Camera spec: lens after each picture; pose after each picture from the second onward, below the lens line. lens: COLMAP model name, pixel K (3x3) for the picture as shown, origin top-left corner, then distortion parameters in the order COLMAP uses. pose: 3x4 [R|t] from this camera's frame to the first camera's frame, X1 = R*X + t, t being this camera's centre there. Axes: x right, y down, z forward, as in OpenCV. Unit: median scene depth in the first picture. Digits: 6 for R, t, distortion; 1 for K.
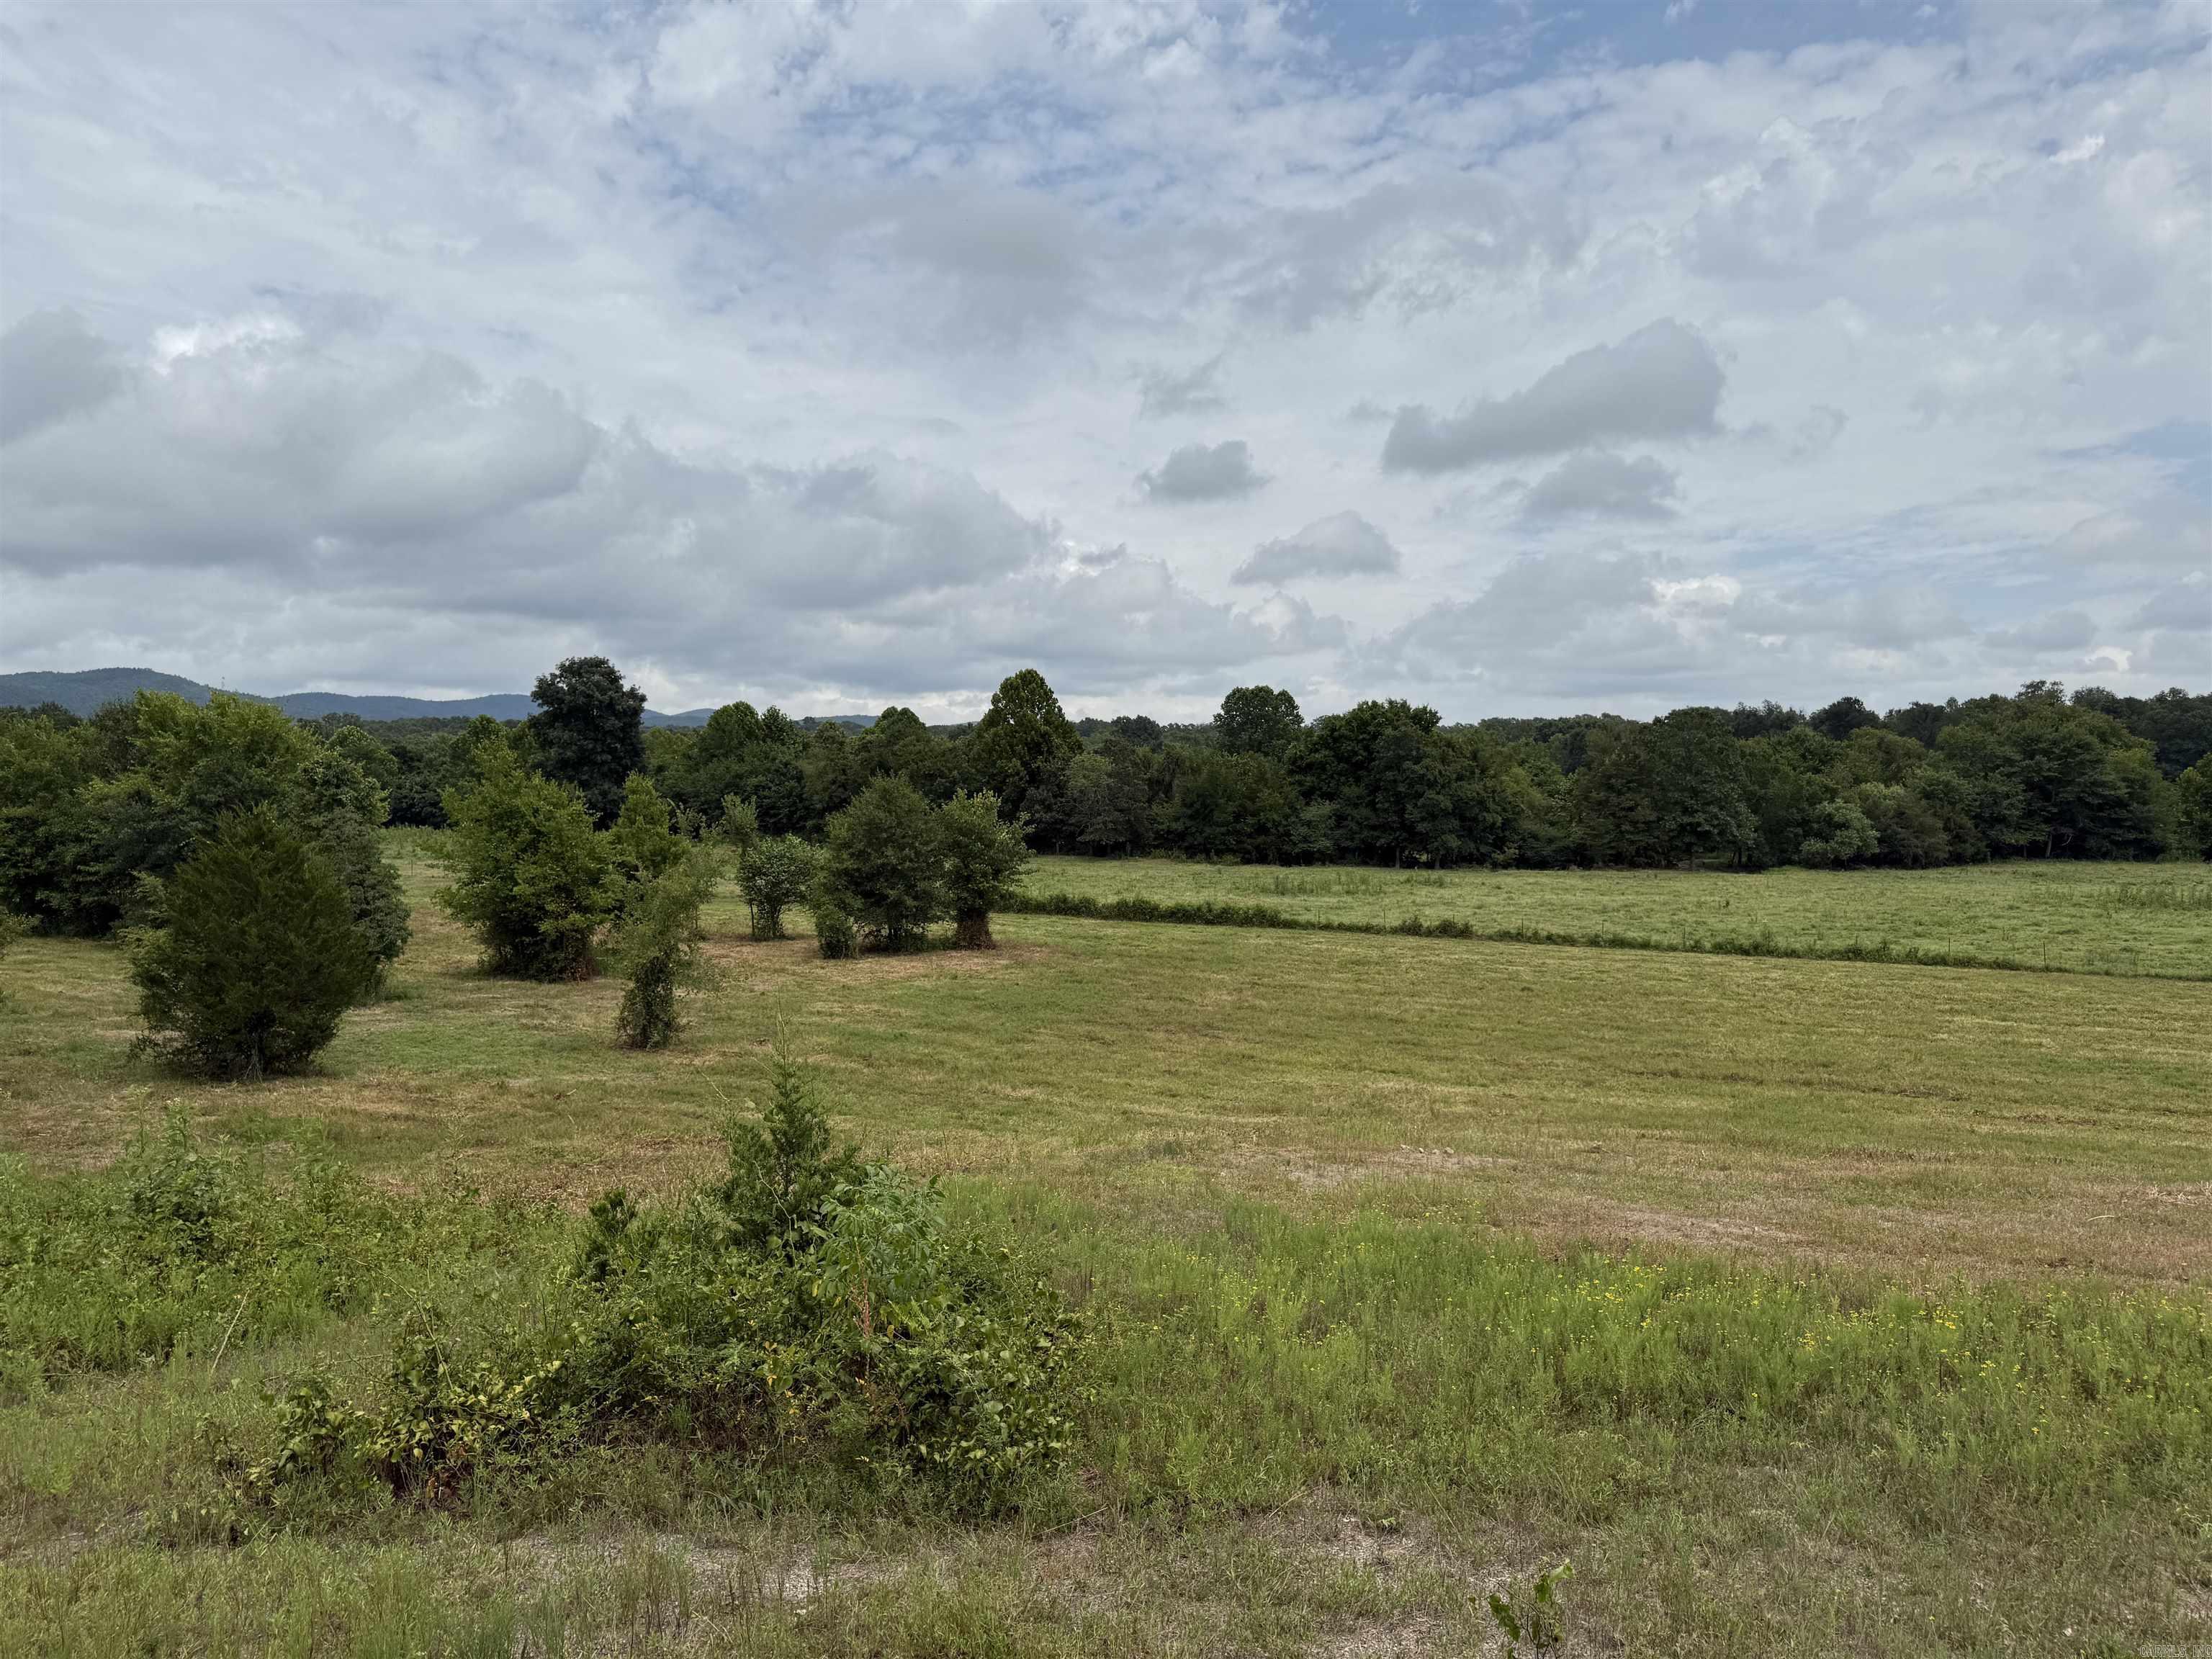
lens RADIAL K [[1541.9, 0, 1112.6], [0, 1541.9, 827.6], [0, 0, 1]] dist [0.033704, -0.049914]
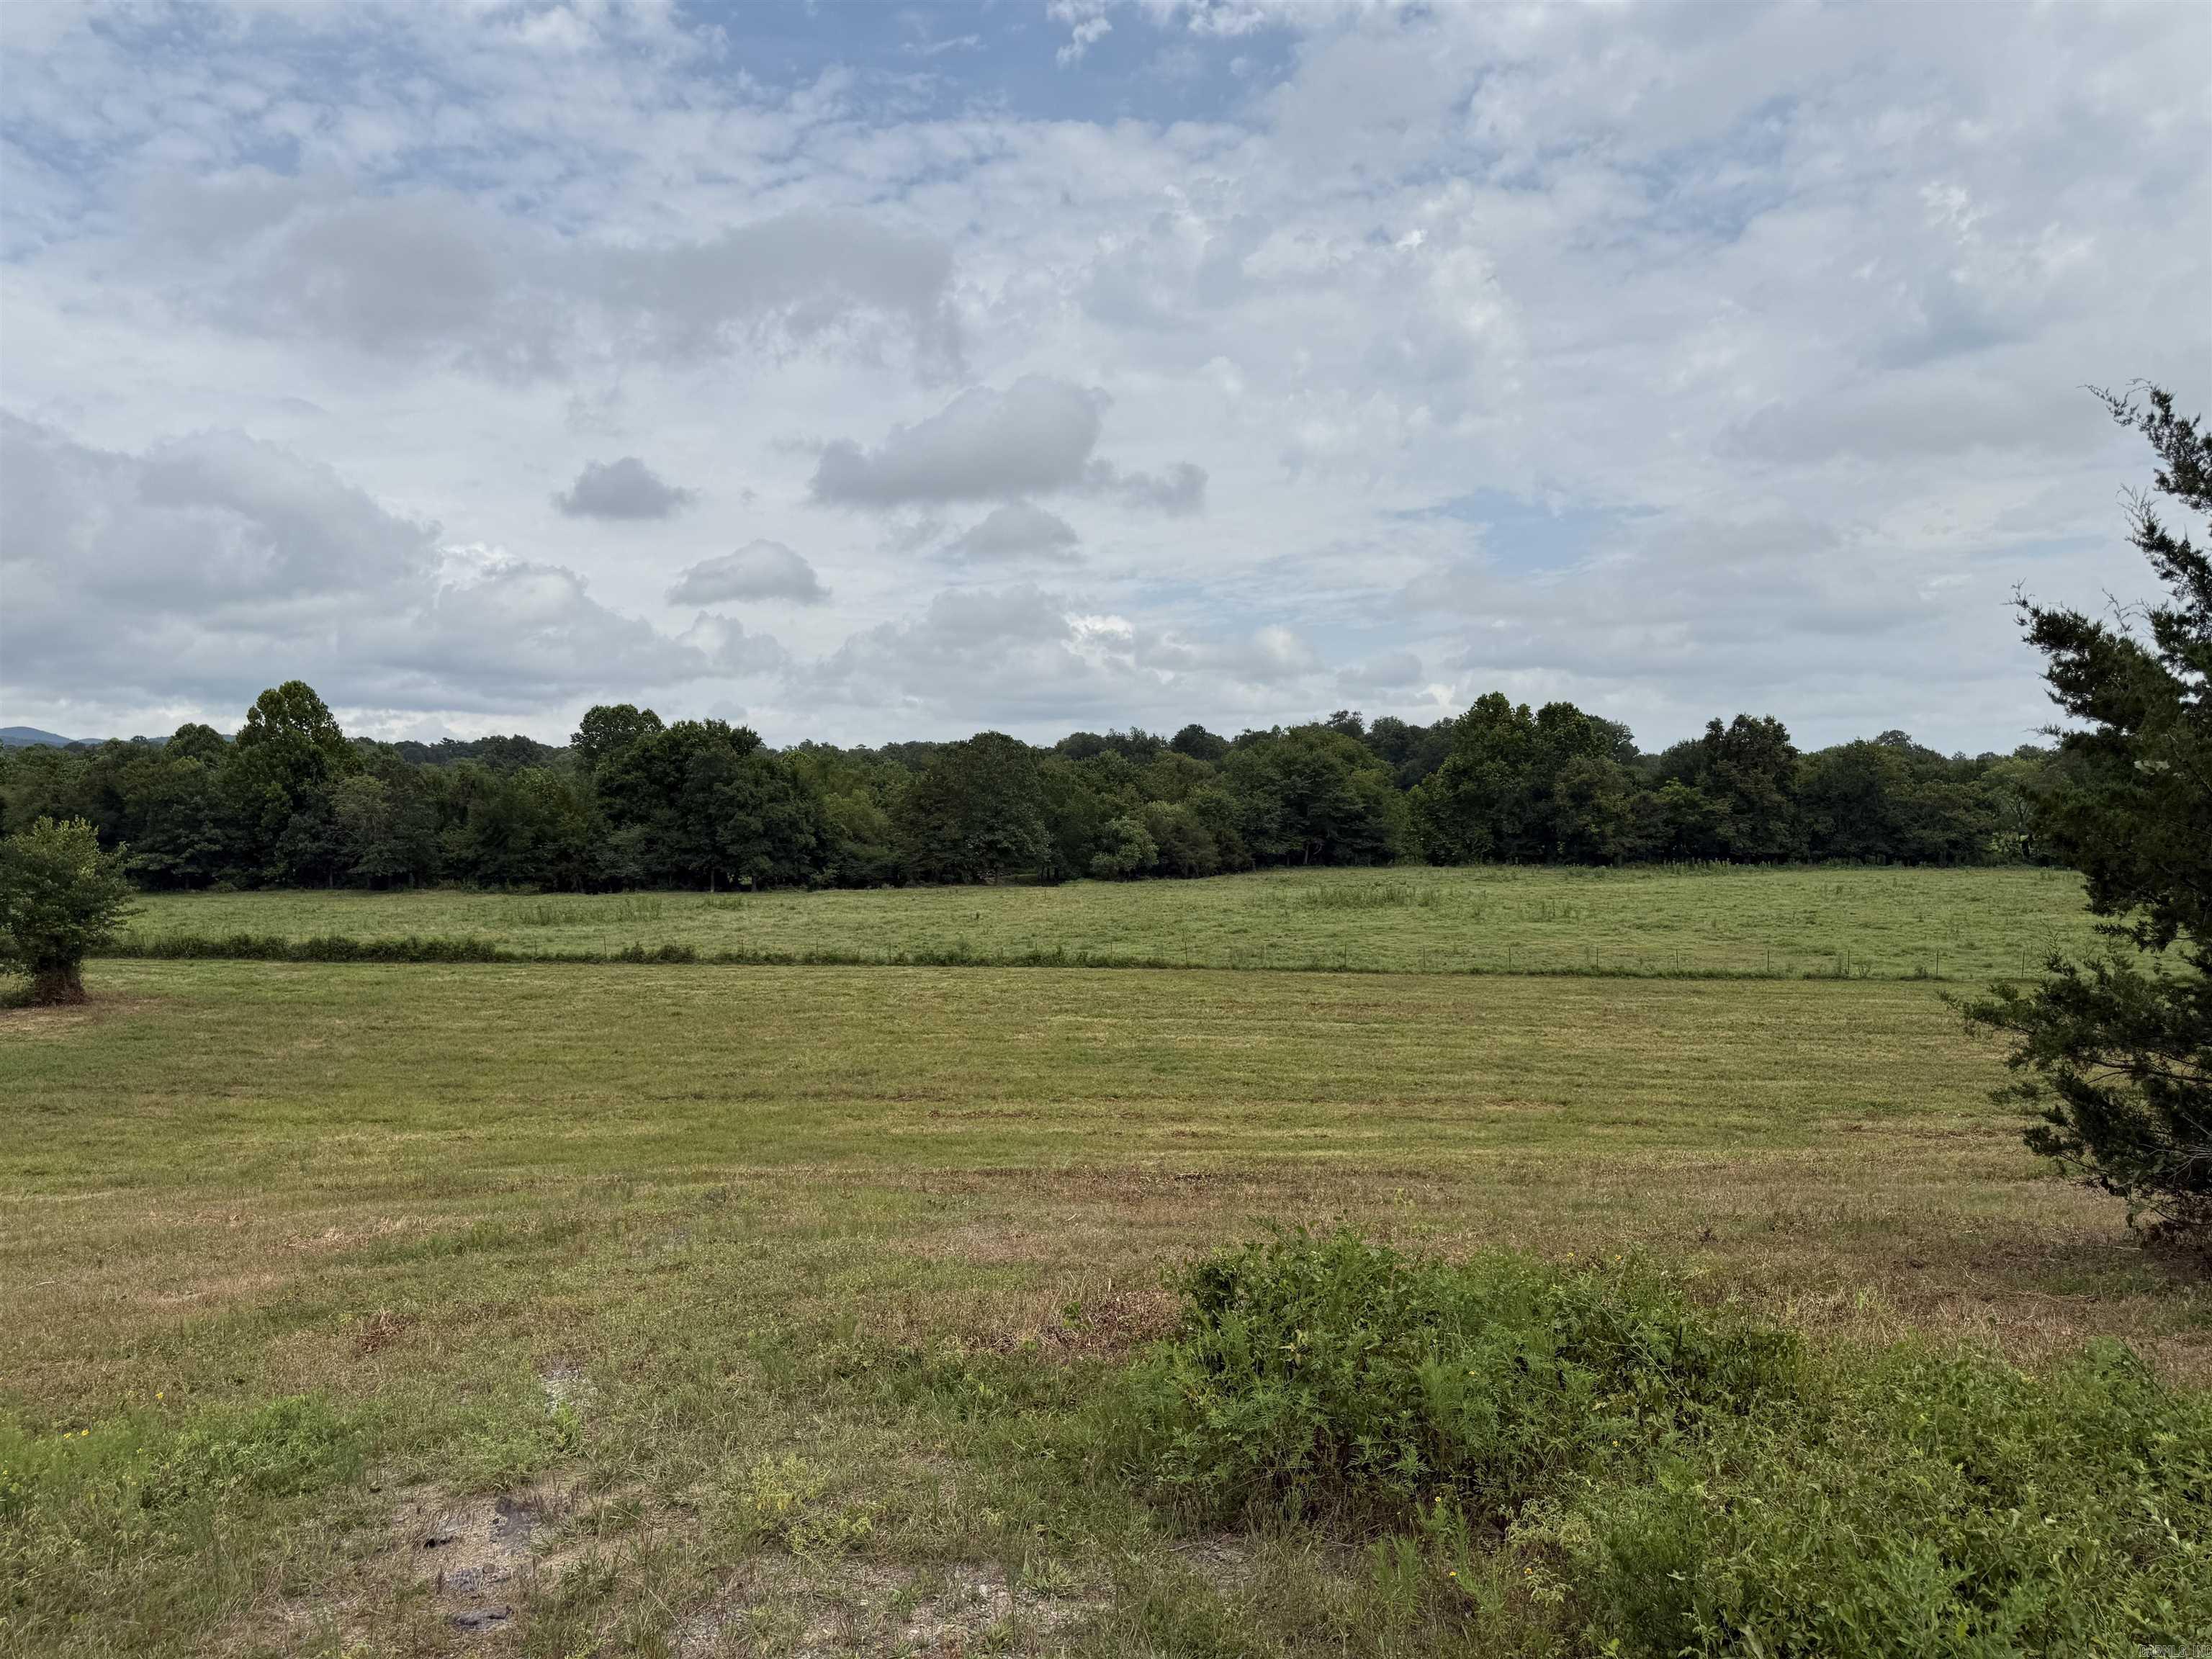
lens RADIAL K [[1555.5, 0, 1106.0], [0, 1555.5, 829.5], [0, 0, 1]] dist [-0.000682, -0.002637]
pose [[0.940890, -0.016436, 0.338312, 0.086865], [0.021017, 0.999730, -0.009880, 0.001529], [-0.338059, 0.016406, 0.940982, -0.003477]]
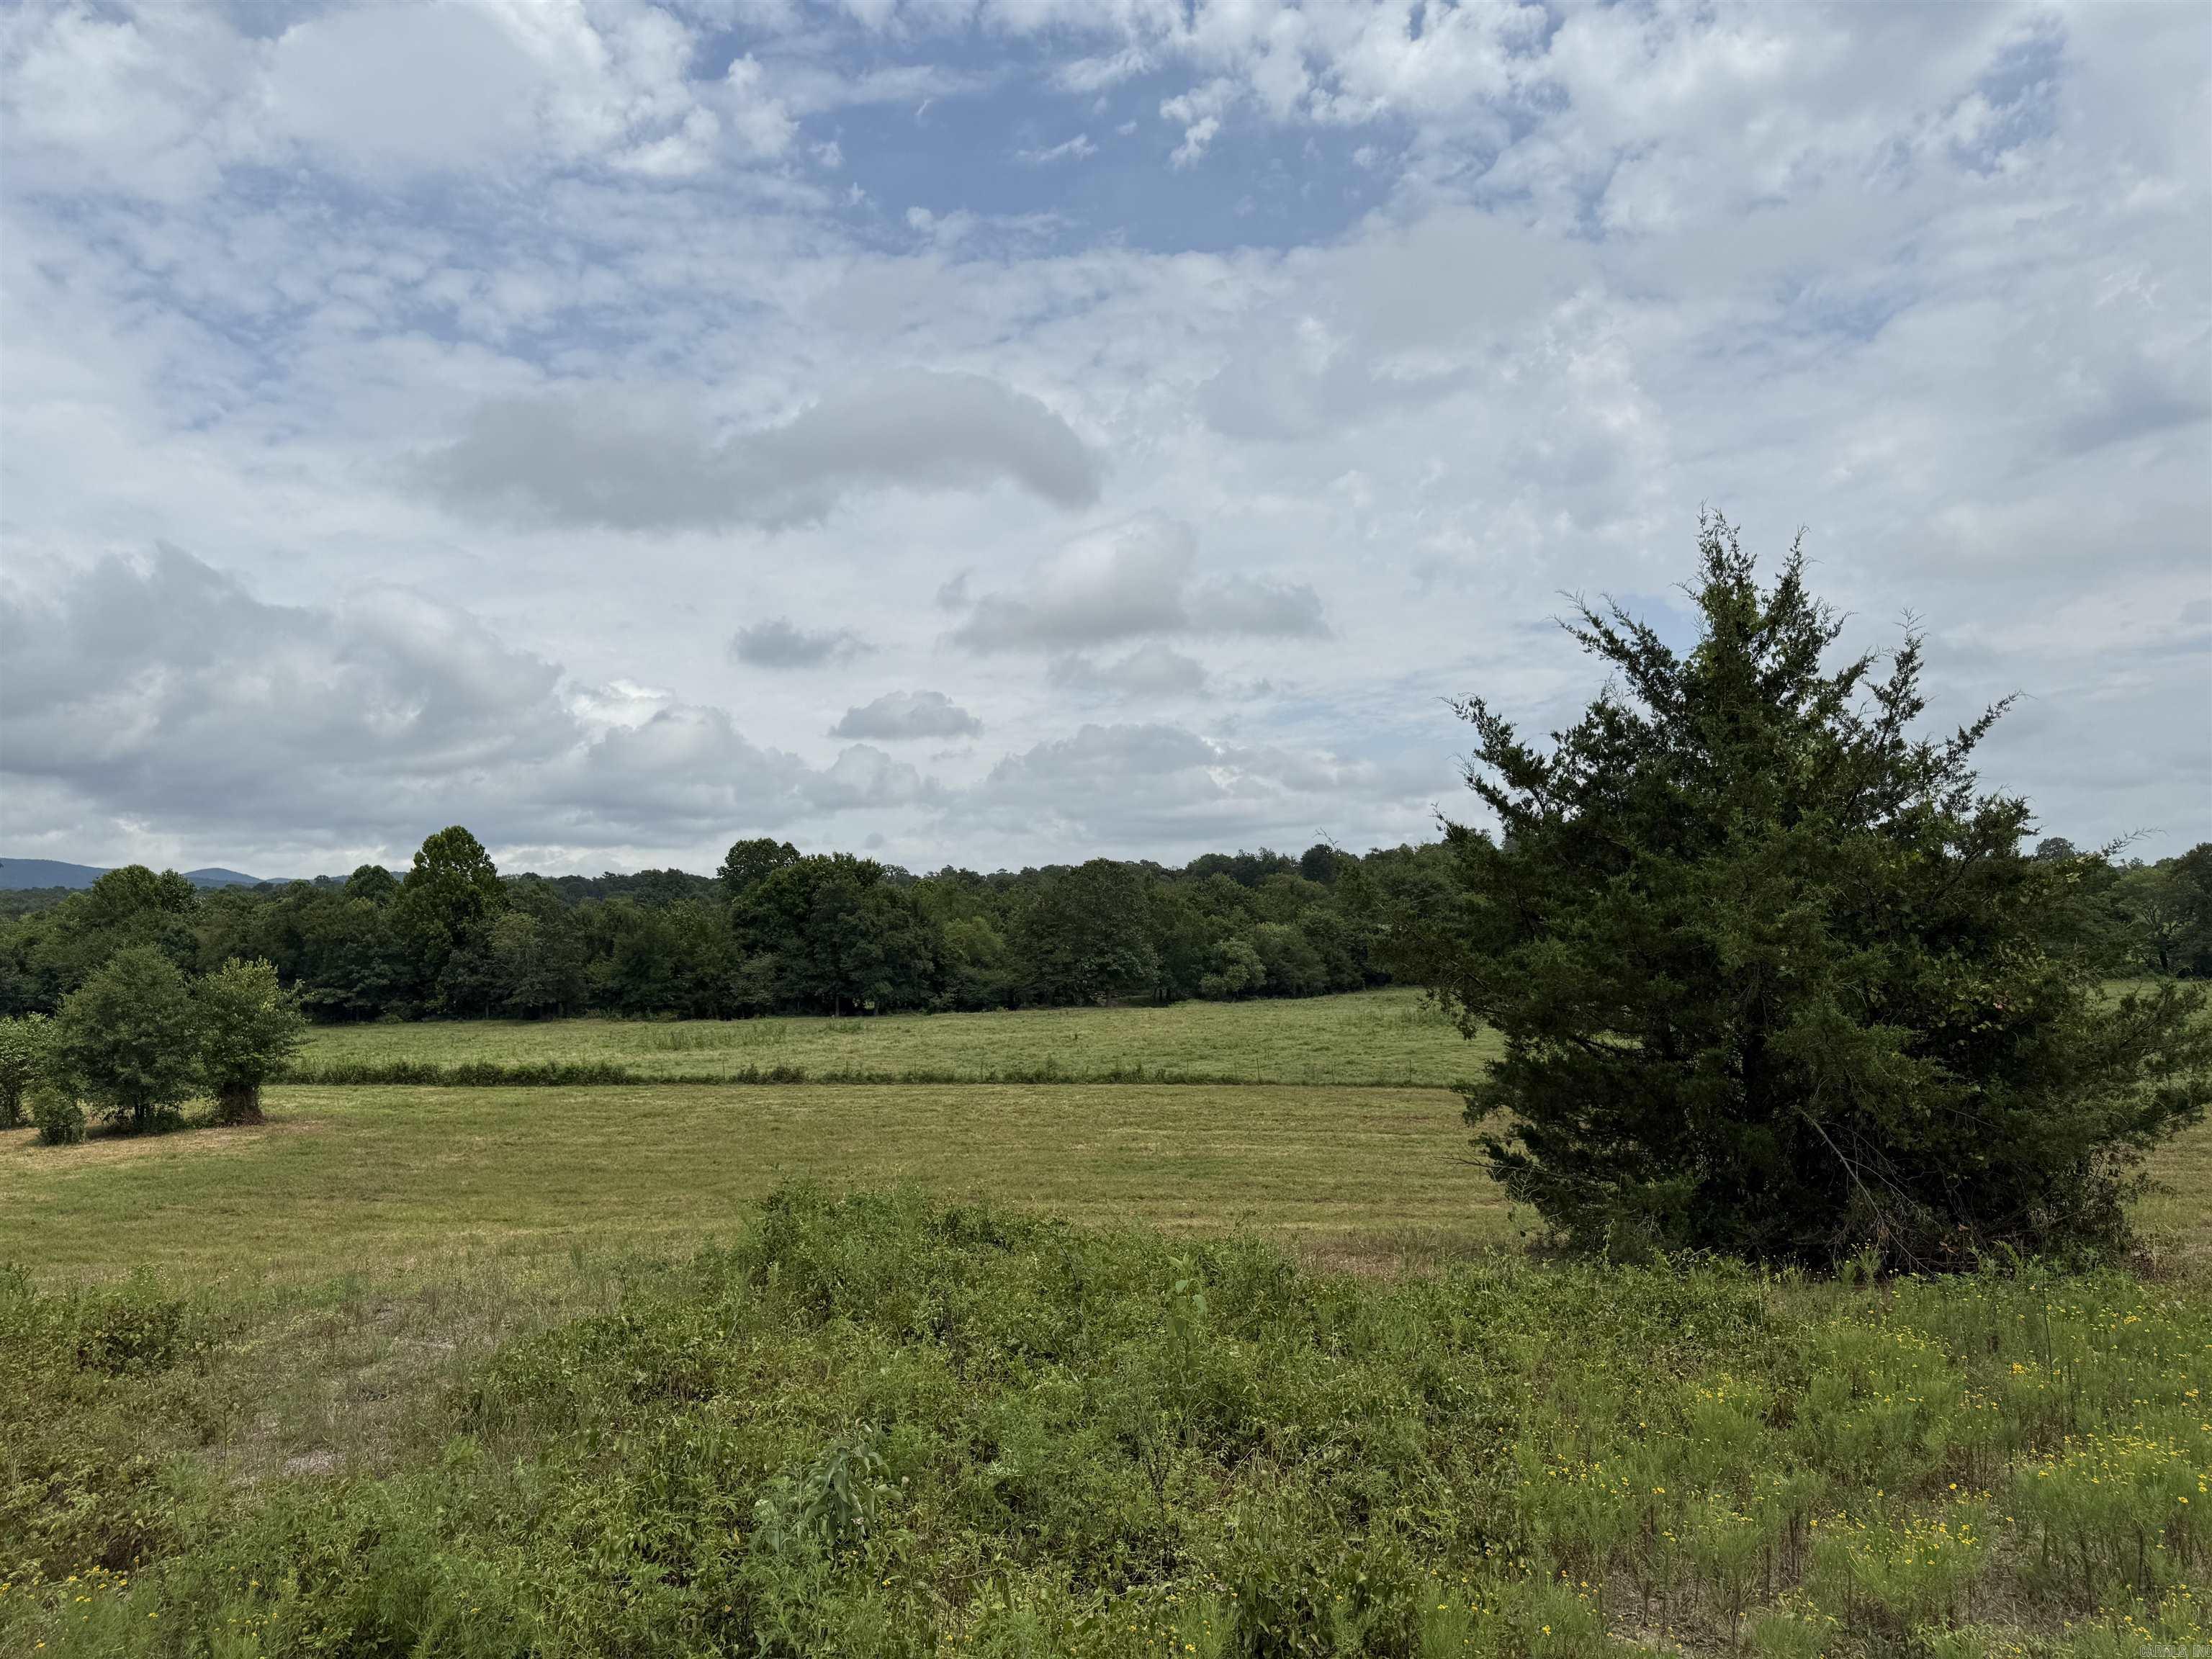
lens RADIAL K [[1561.8, 0, 1104.2], [0, 1561.8, 841.8], [0, 0, 1]] dist [0.063888, -0.079823]
pose [[0.968213, -0.013449, 0.249766, 0.098172], [0.034875, 0.996058, -0.081557, 0.001201], [-0.247684, 0.087675, 0.964866, -0.051817]]
